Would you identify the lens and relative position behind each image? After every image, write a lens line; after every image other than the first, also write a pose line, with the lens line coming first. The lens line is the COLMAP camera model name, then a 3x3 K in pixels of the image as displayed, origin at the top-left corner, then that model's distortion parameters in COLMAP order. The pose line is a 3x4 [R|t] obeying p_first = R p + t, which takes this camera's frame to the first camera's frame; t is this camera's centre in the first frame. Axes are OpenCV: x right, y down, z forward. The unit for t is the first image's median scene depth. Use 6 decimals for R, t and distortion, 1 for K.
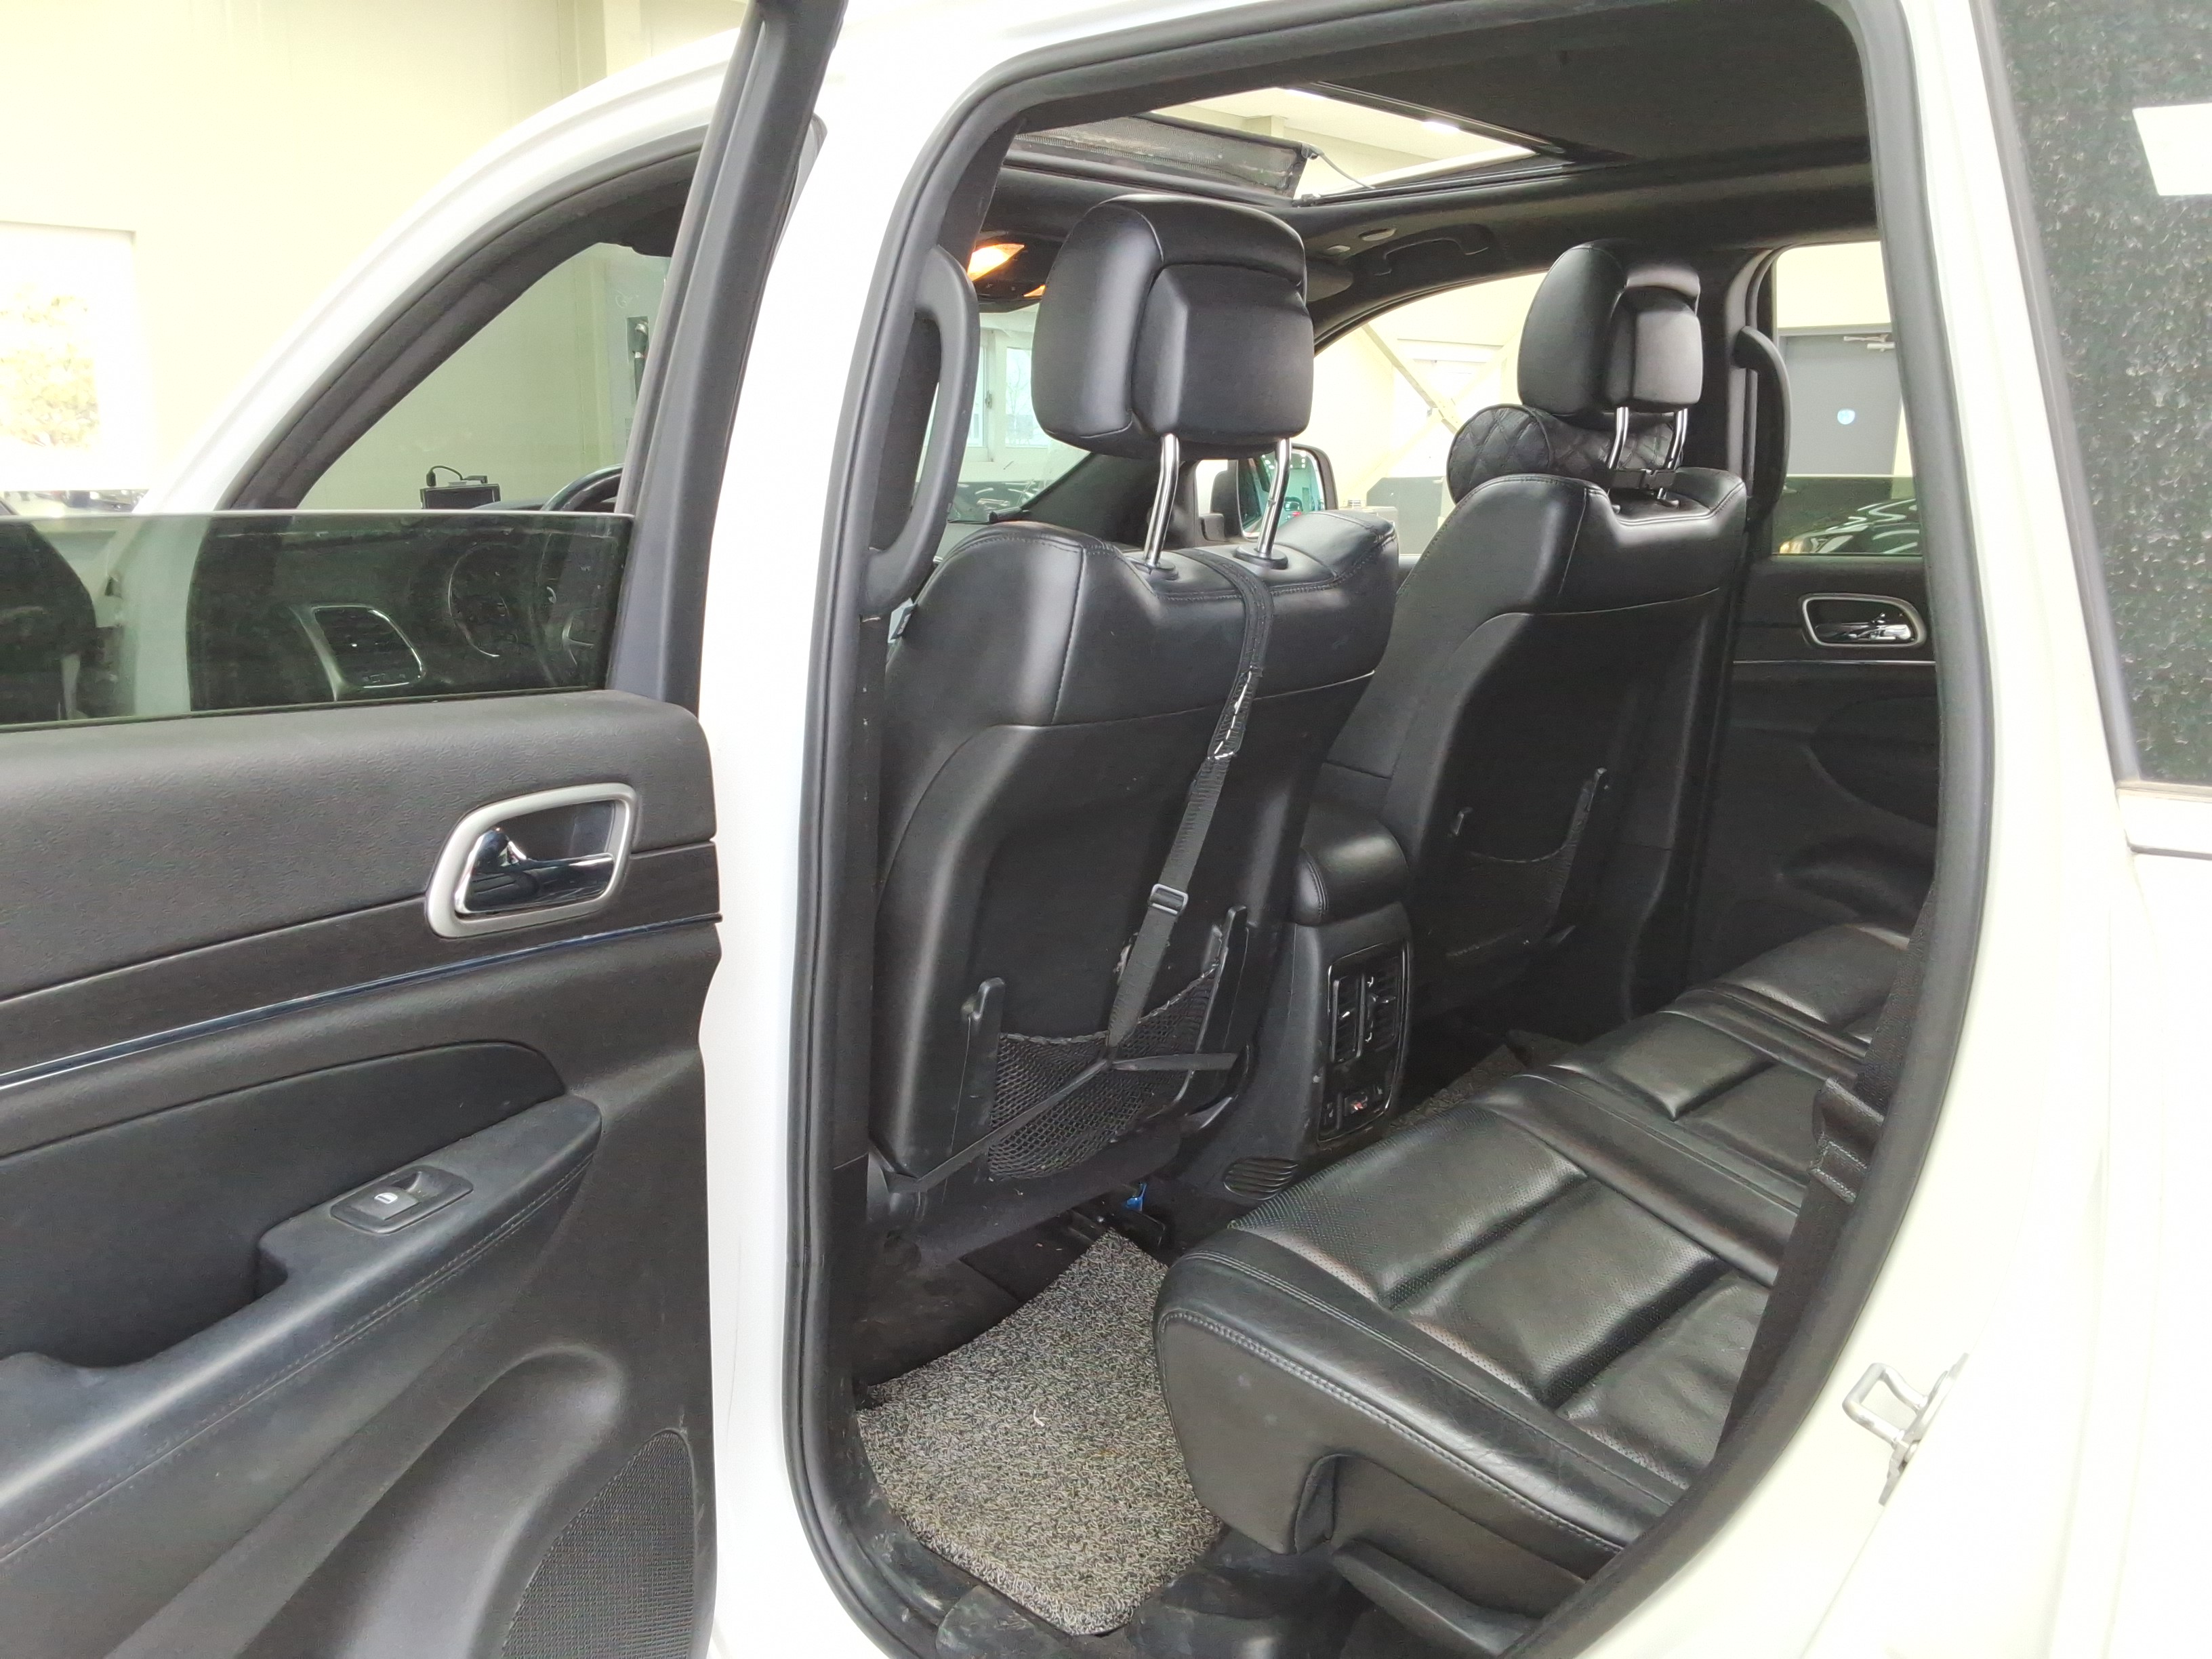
lens RADIAL K [[1710.6, 0, 1106.0], [0, 1710.6, 829.5], [0, 0, 1]] dist [0.130993, -0.214125]
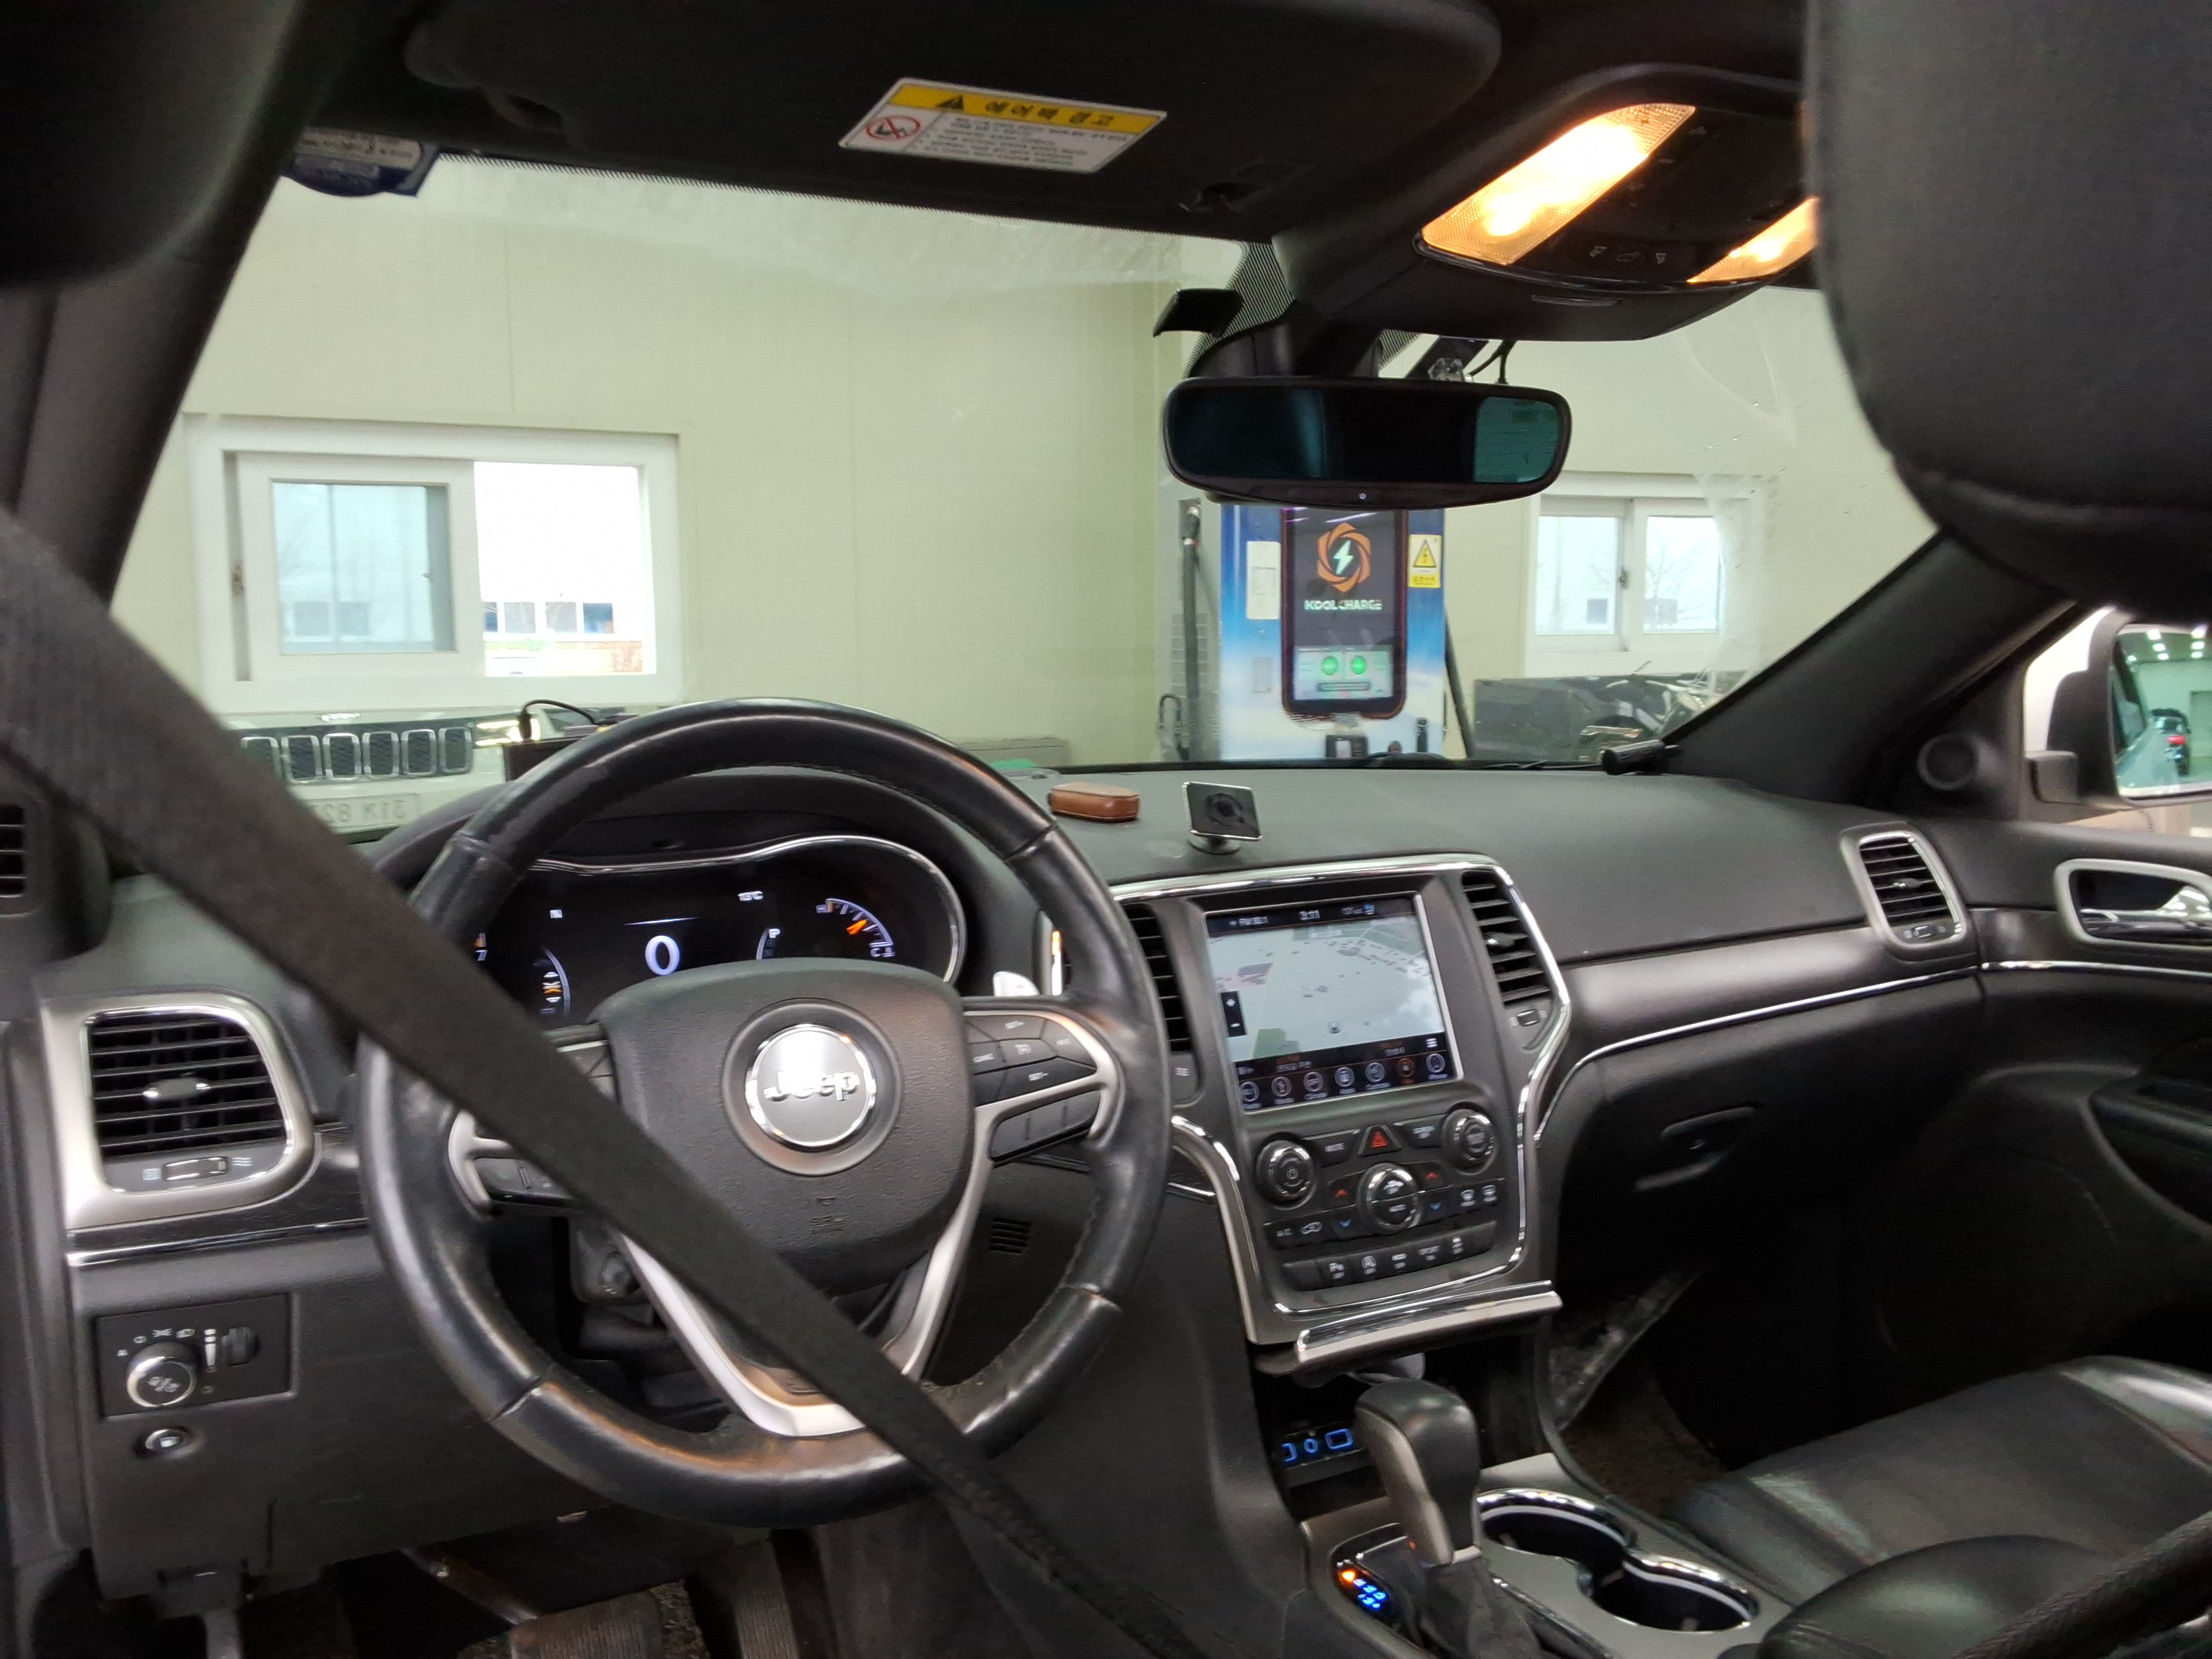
lens RADIAL K [[1705.4, 0, 1075.6], [0, 1705.4, 832.2], [0, 0, 1]] dist [0.021898, 0.000863]
pose [[0.929589, 0.020408, -0.368031, -0.021026], [-0.059173, 0.993779, -0.094355, -0.092200], [0.363816, 0.109489, 0.925014, 0.411603]]
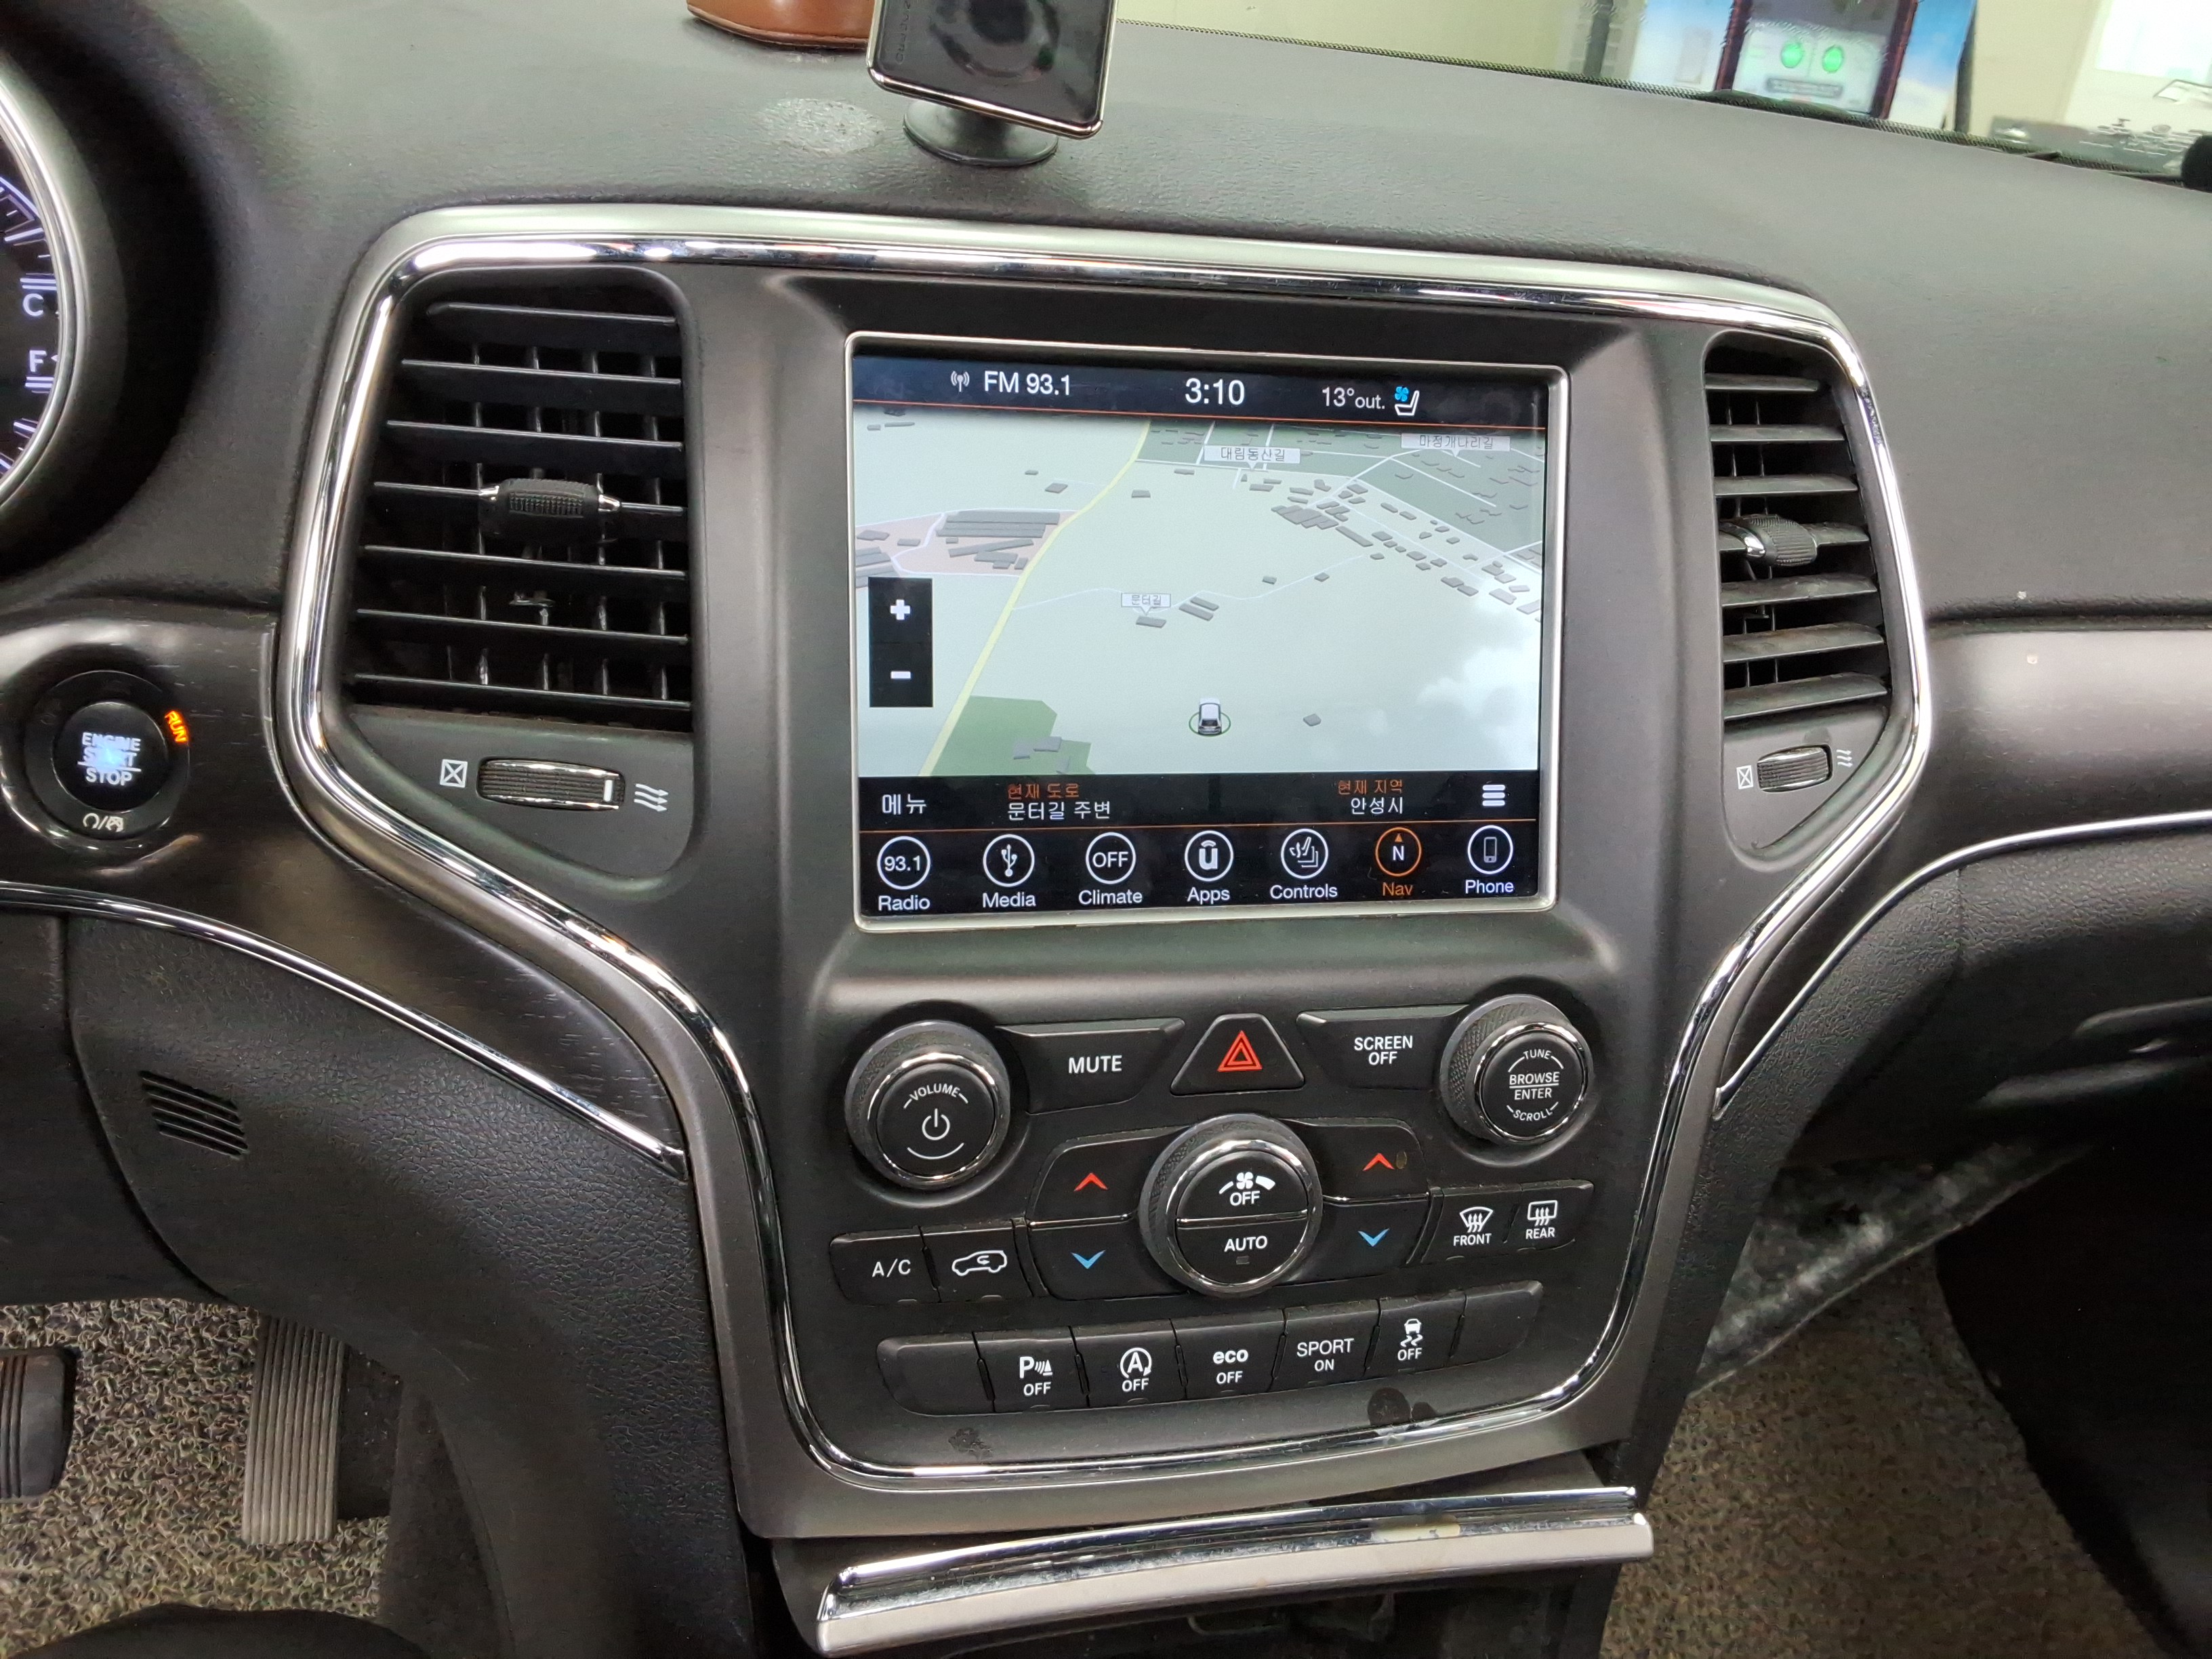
lens RADIAL K [[1714.3, 0, 1106.0], [0, 1714.3, 829.5], [0, 0, 1]] dist [0.121117, -0.188131]
pose [[0.821620, 0.309800, -0.478502, -0.053577], [-0.211283, 0.945142, 0.249132, -0.120657], [0.529433, -0.103593, 0.842003, 0.767778]]
